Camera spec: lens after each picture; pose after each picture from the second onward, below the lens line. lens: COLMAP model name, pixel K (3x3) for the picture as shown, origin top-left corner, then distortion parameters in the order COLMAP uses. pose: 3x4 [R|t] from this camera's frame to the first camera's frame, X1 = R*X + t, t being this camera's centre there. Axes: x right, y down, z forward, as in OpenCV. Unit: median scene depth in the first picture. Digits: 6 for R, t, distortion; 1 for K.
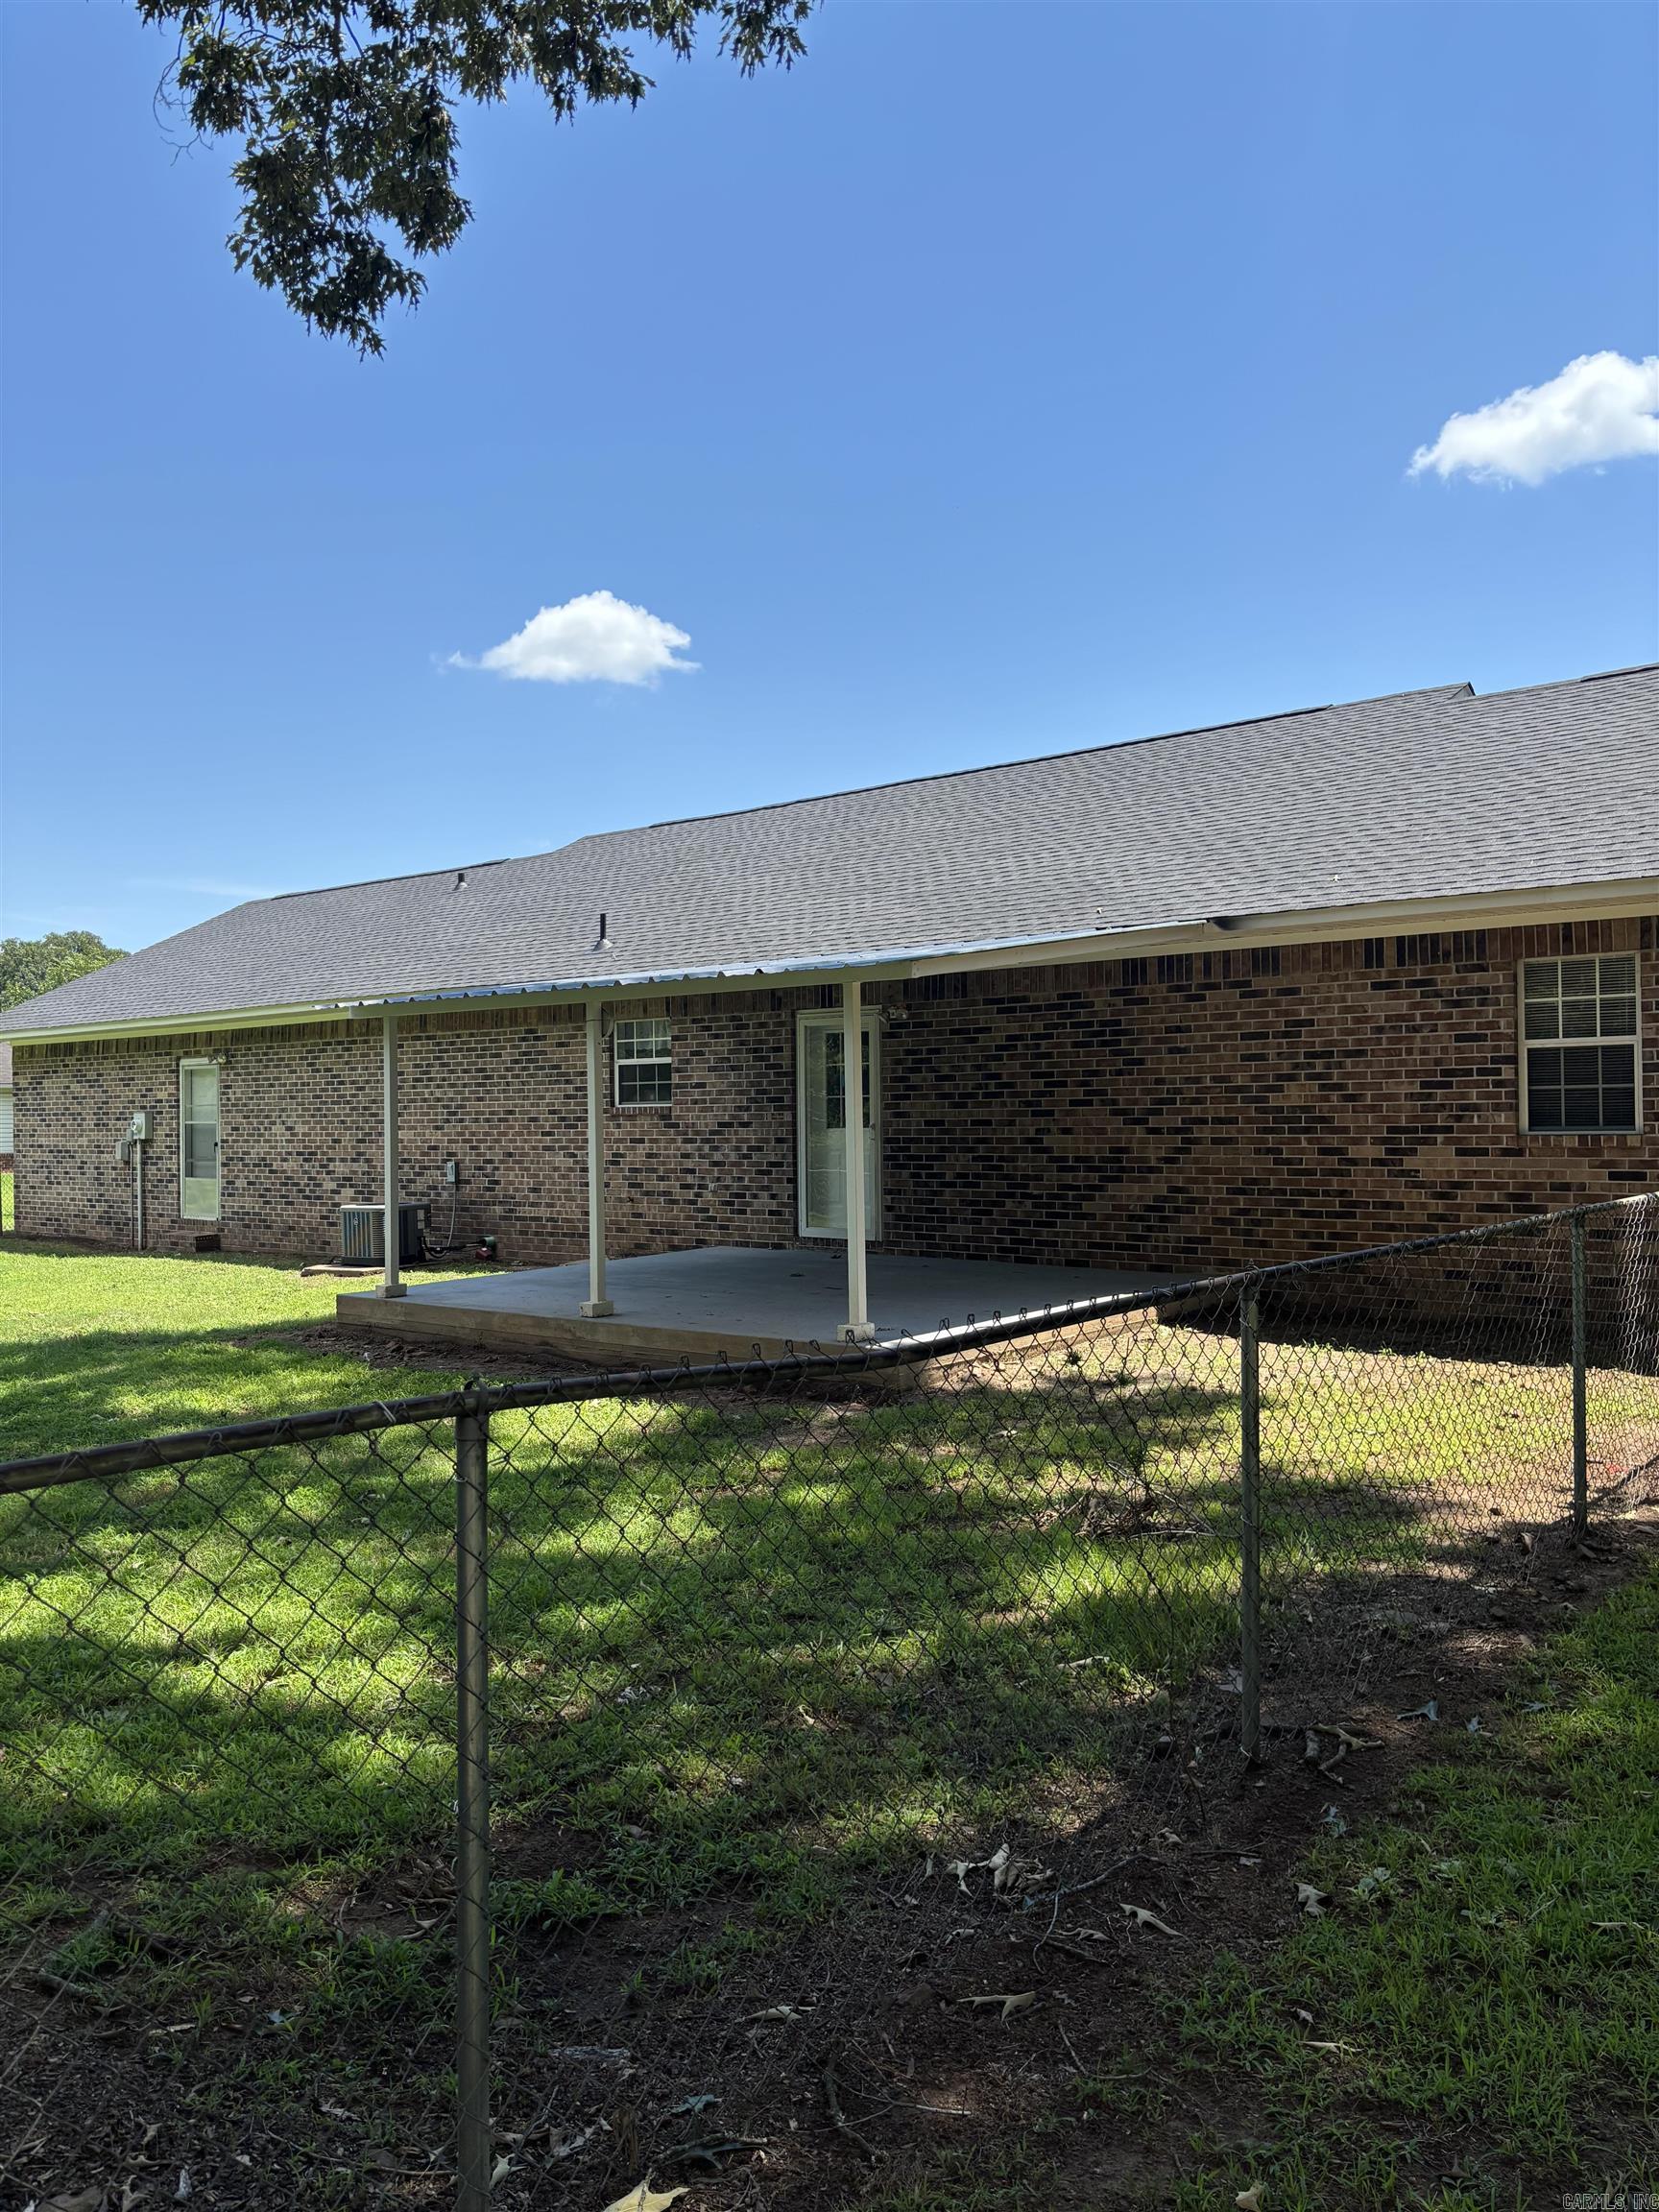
lens RADIAL K [[1735.9, 0, 831.2], [0, 1735.9, 1116.5], [0, 0, 1]] dist [0.009087, 0.000535]
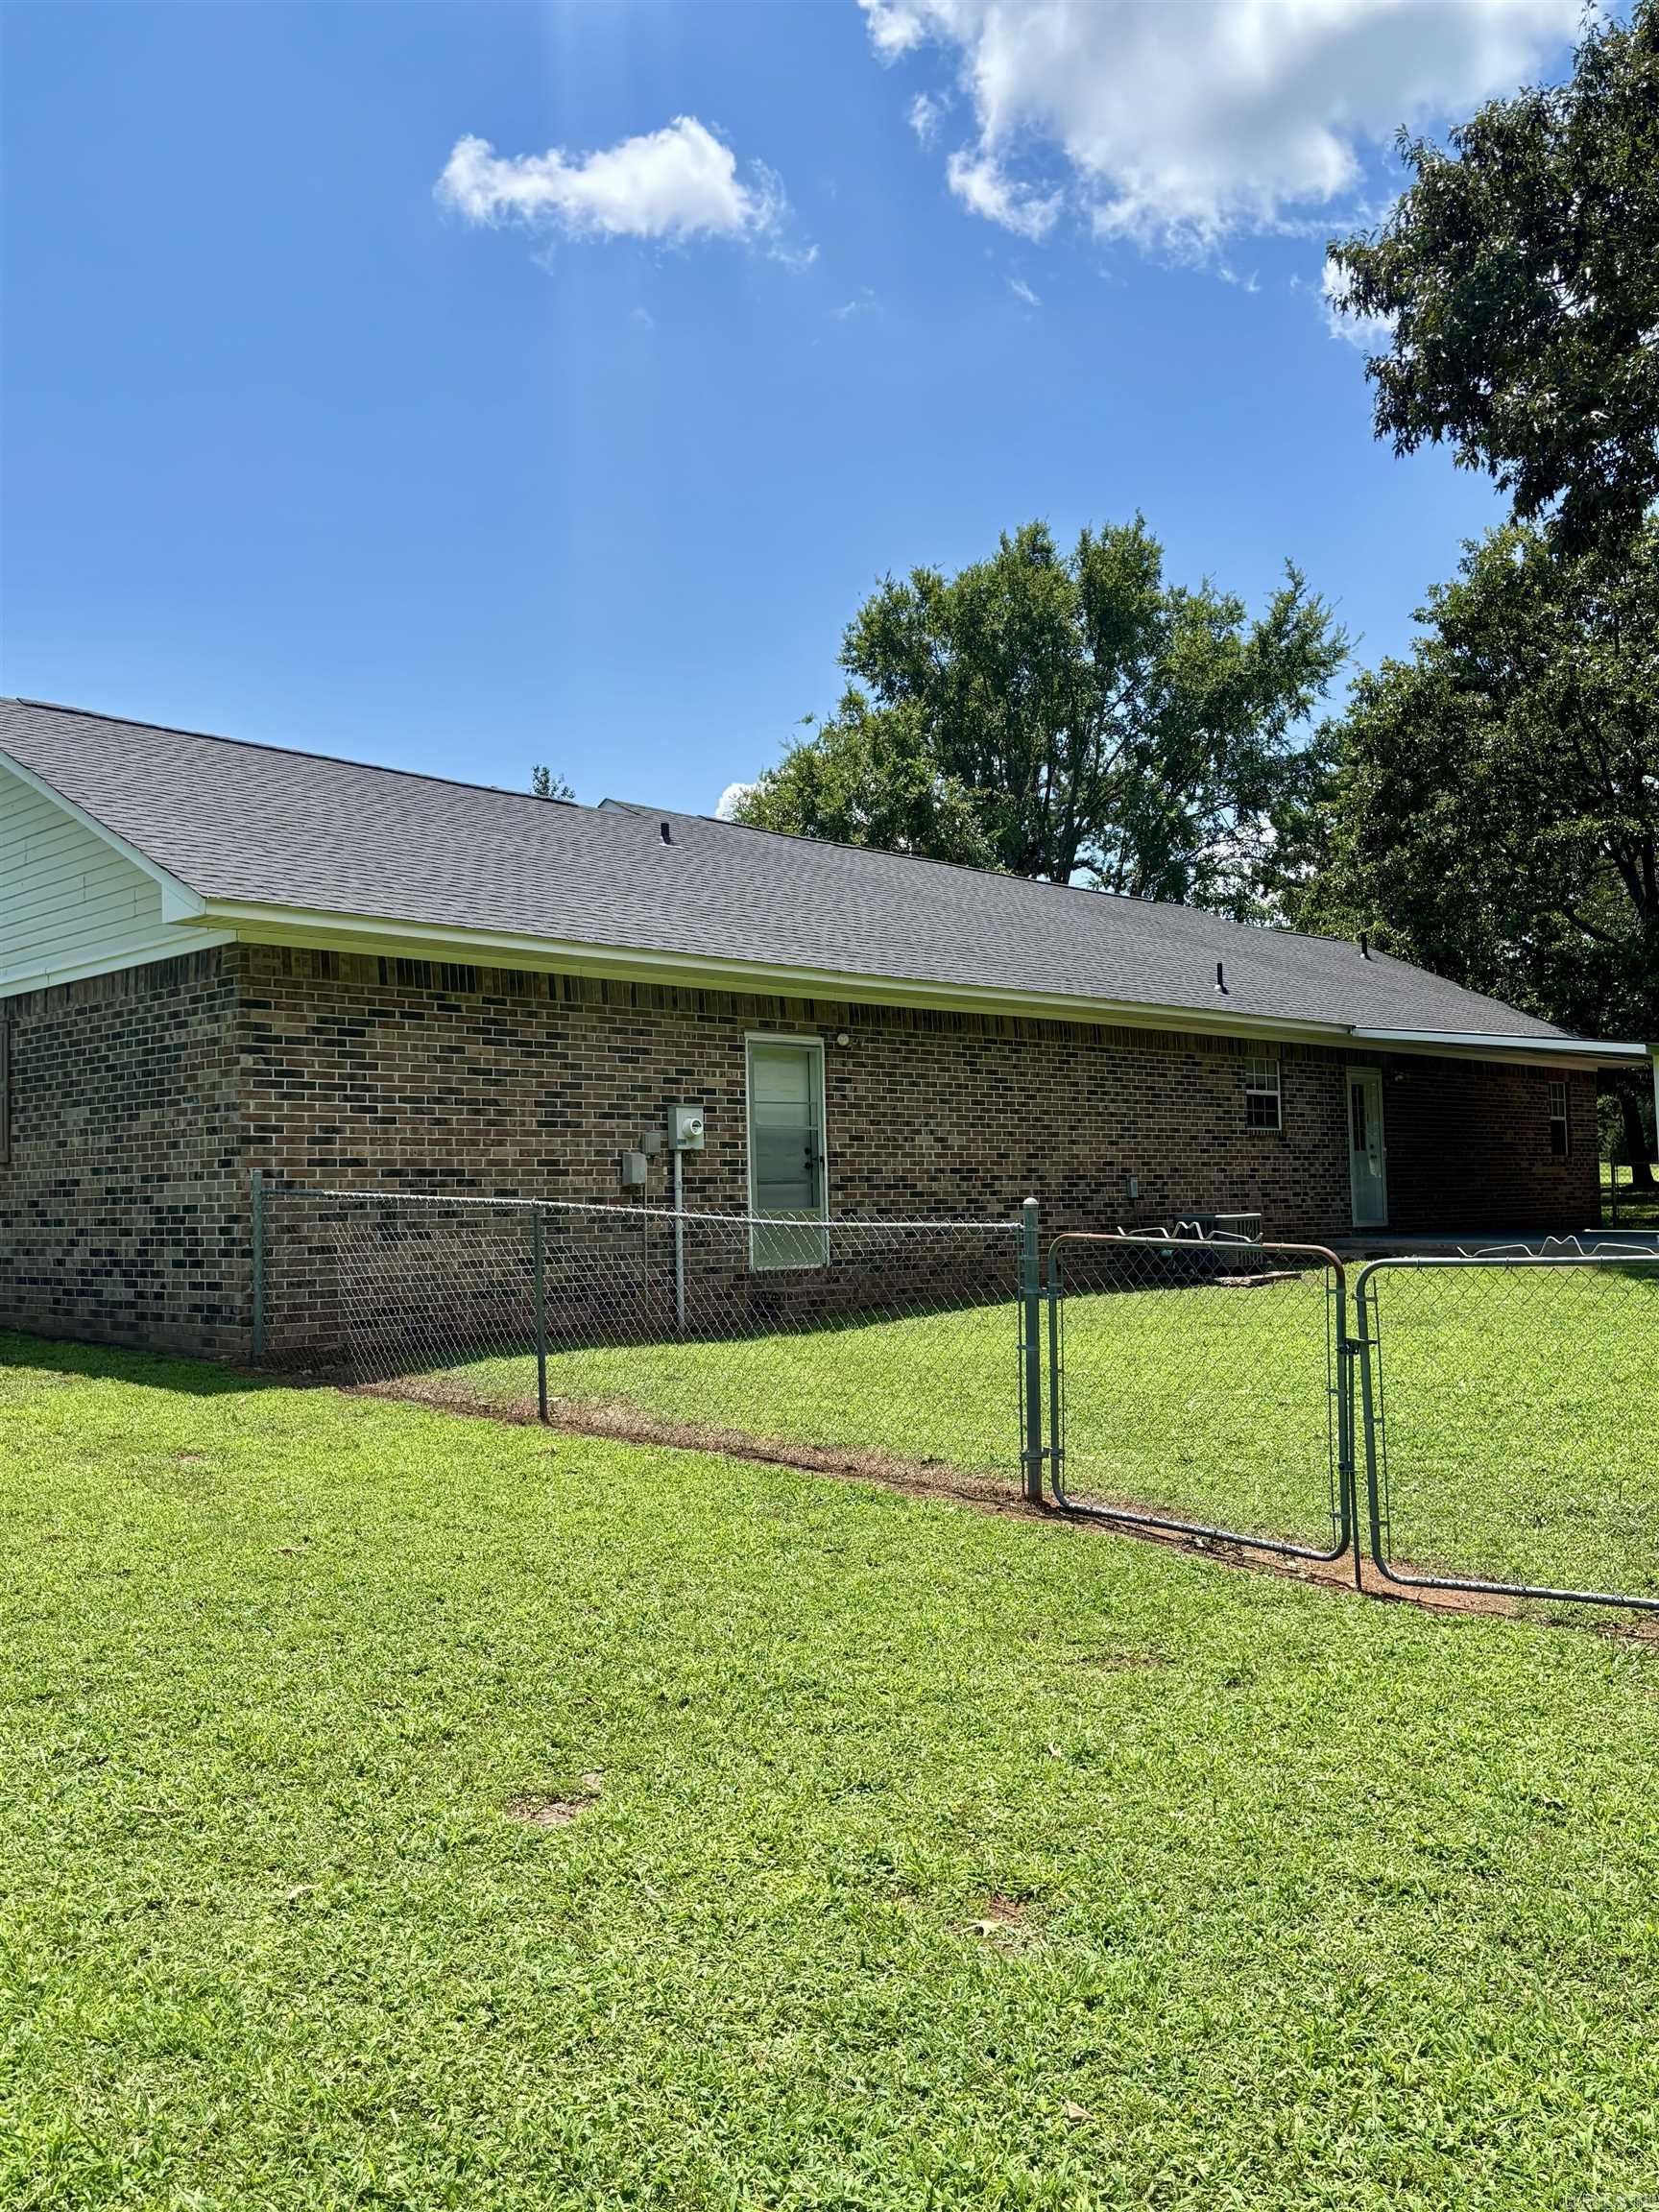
lens RADIAL K [[1807.3, 0, 828.6], [0, 1807.3, 1099.2], [0, 0, 1]] dist [0.009061, 0.000440]
pose [[0.064231, 0.047010, 0.996827, -1.233625], [-0.003021, 0.998894, -0.046912, 0.029520], [-0.997930, 0.000002, 0.064302, 1.077210]]
